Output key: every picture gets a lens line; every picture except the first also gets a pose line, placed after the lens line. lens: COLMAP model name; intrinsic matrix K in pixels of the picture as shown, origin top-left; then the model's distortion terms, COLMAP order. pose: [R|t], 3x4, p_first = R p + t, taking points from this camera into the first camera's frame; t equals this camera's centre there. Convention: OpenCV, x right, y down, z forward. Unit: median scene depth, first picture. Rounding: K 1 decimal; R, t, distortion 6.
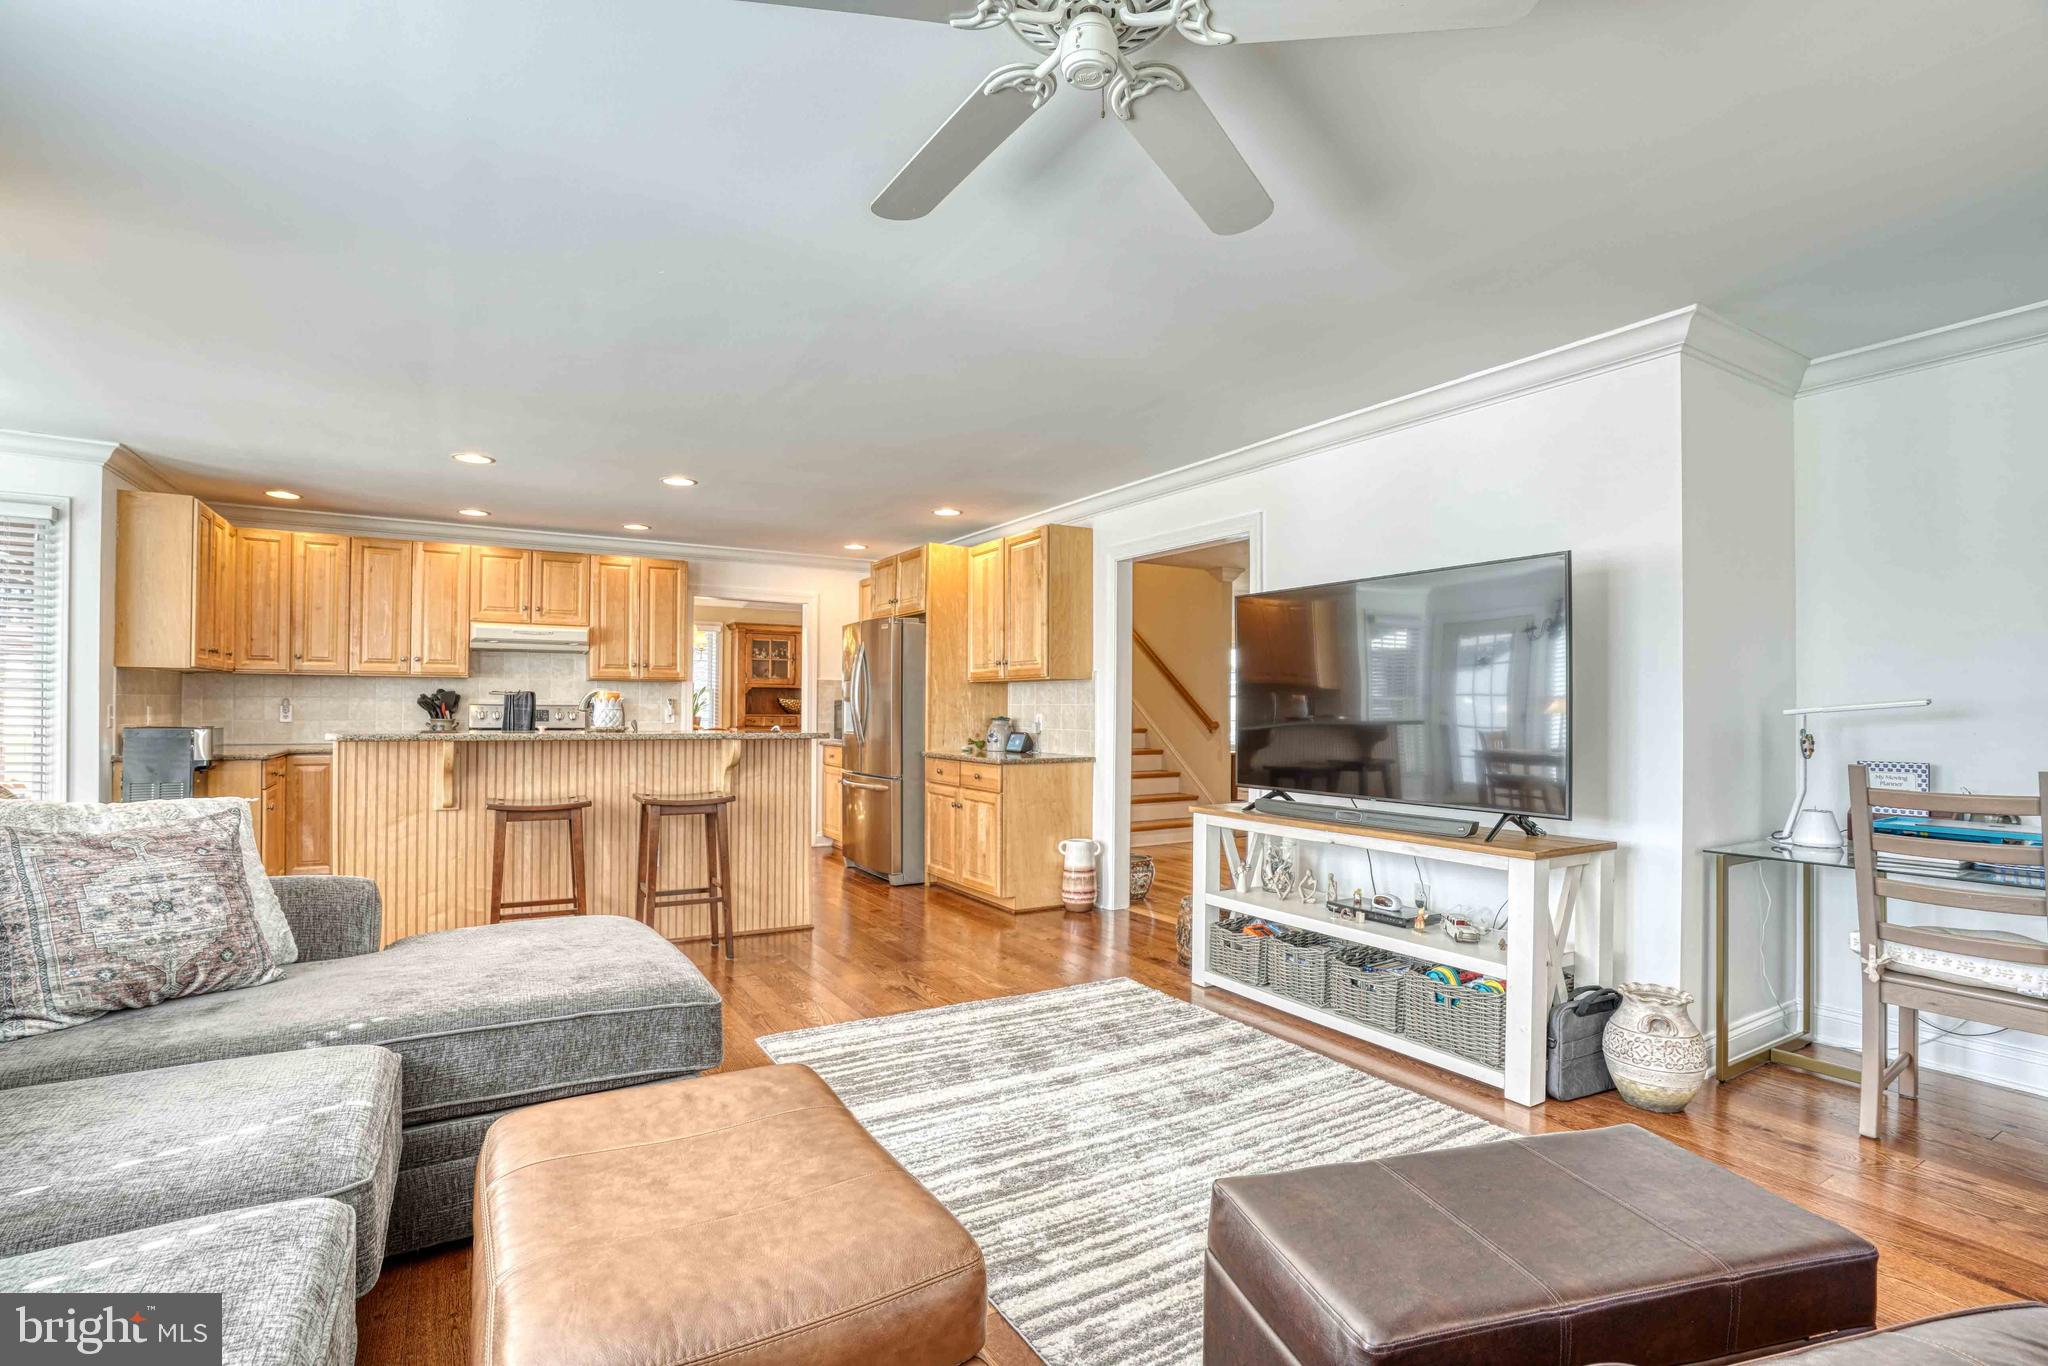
lens RADIAL K [[978.2, 0, 1067.7], [0, 978.2, 711.8], [0, 0, 1]] dist [-0.036820, 0.000826]
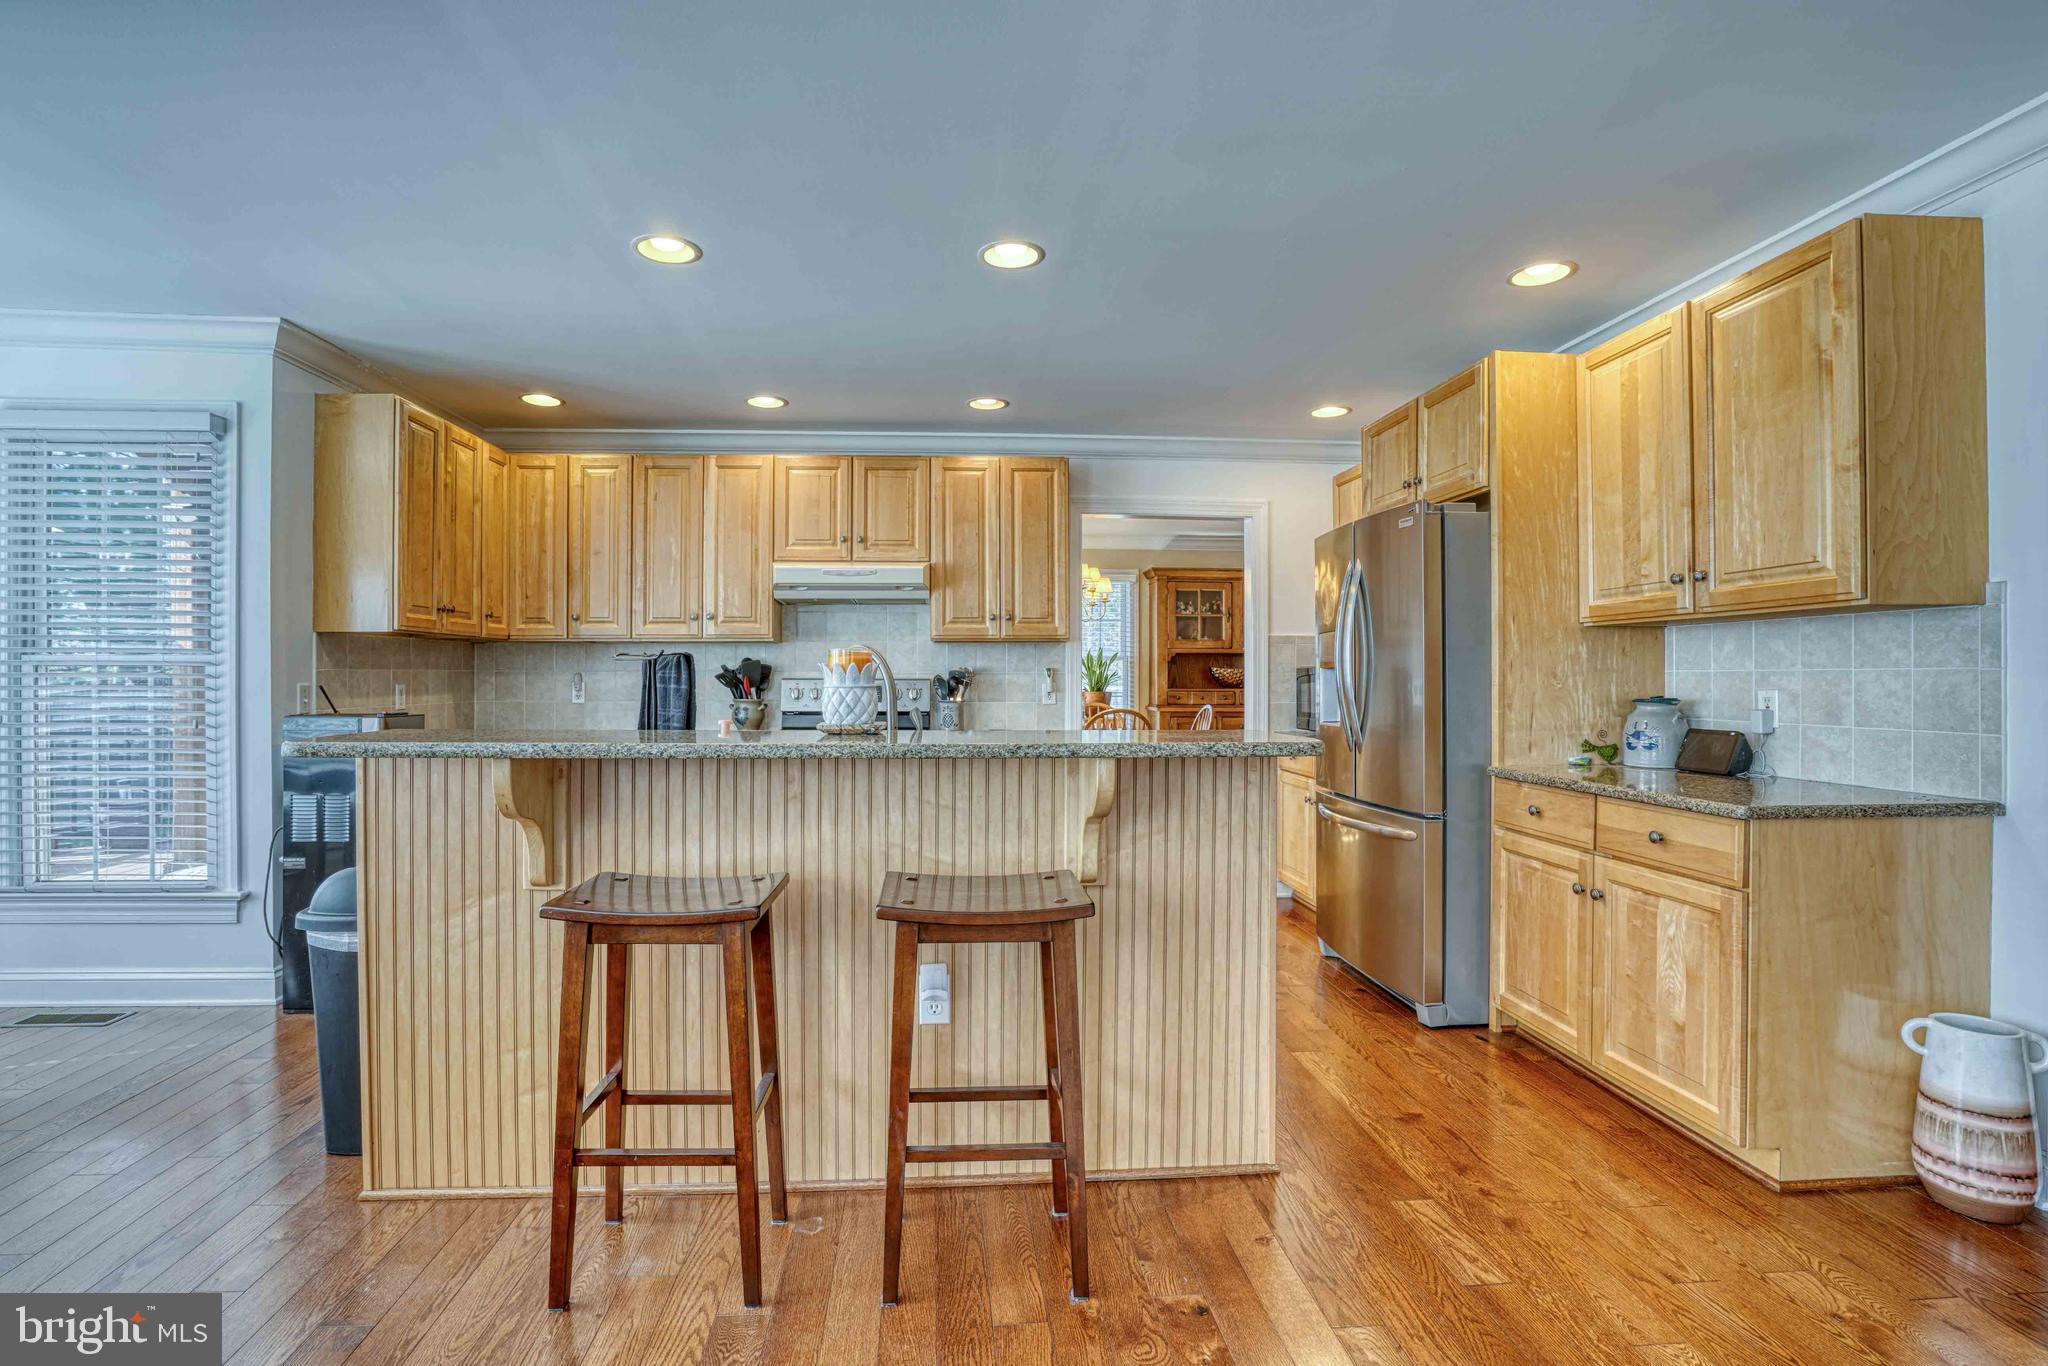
lens RADIAL K [[946.1, 0, 1006.2], [0, 946.1, 682.1], [0, 0, 1]] dist [-0.068220, 0.028413]
pose [[0.874972, -0.006185, -0.484134, -0.139004], [0.005456, 0.999981, -0.002916, -0.002465], [0.484143, -0.000090, 0.874989, 0.482973]]
